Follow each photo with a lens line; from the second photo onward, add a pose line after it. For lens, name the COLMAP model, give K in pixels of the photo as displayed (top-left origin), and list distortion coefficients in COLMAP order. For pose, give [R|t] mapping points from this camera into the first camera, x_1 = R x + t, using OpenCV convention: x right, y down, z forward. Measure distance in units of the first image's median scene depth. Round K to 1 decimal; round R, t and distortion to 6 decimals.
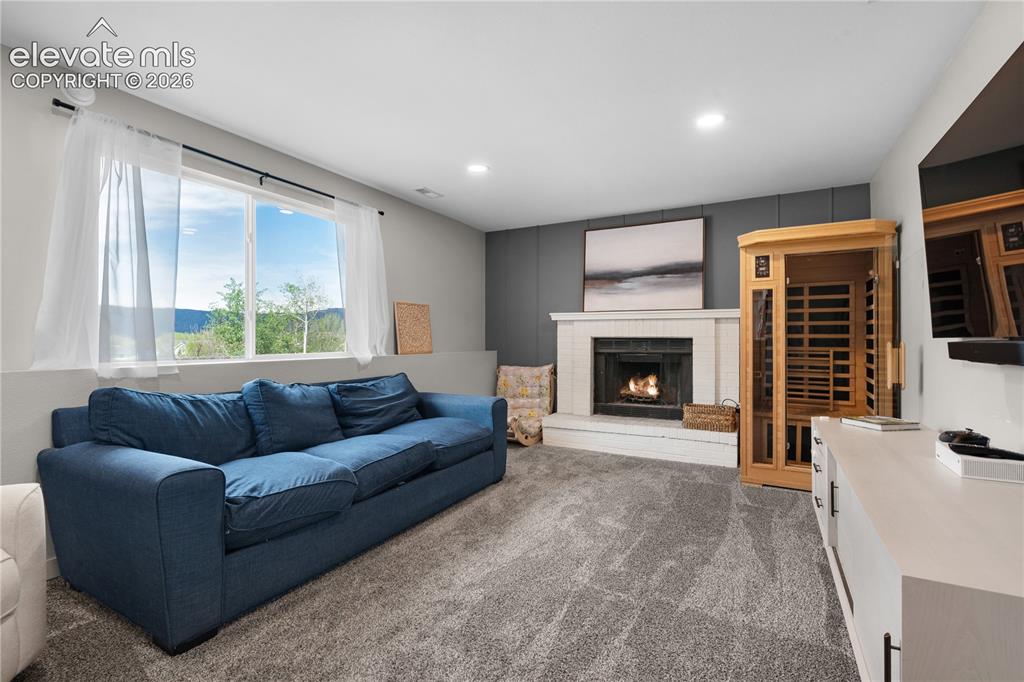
lens RADIAL K [[465.3, 0, 502.7], [0, 465.3, 340.0], [0, 0, 1]] dist [0.009684, -0.004238]
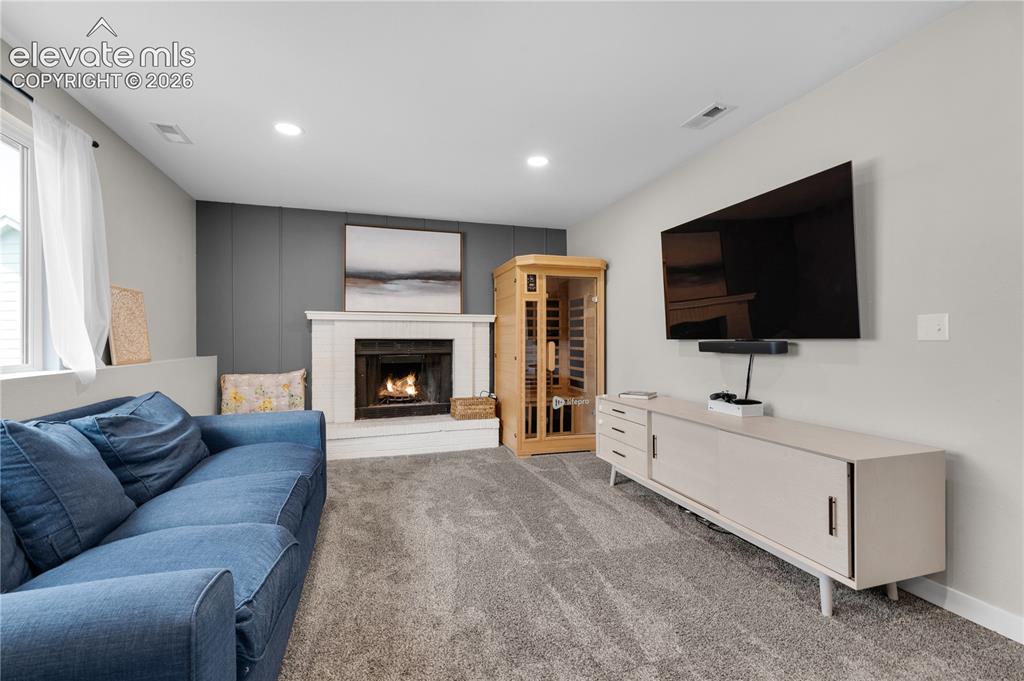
lens RADIAL K [[465.3, 0, 507.9], [0, 465.3, 340.2], [0, 0, 1]] dist [0.009684, -0.004238]
pose [[0.683795, -0.003036, 0.729668, -0.363923], [0.003231, 0.999994, 0.001133, -0.003197], [-0.729667, 0.001582, 0.683801, 0.161550]]
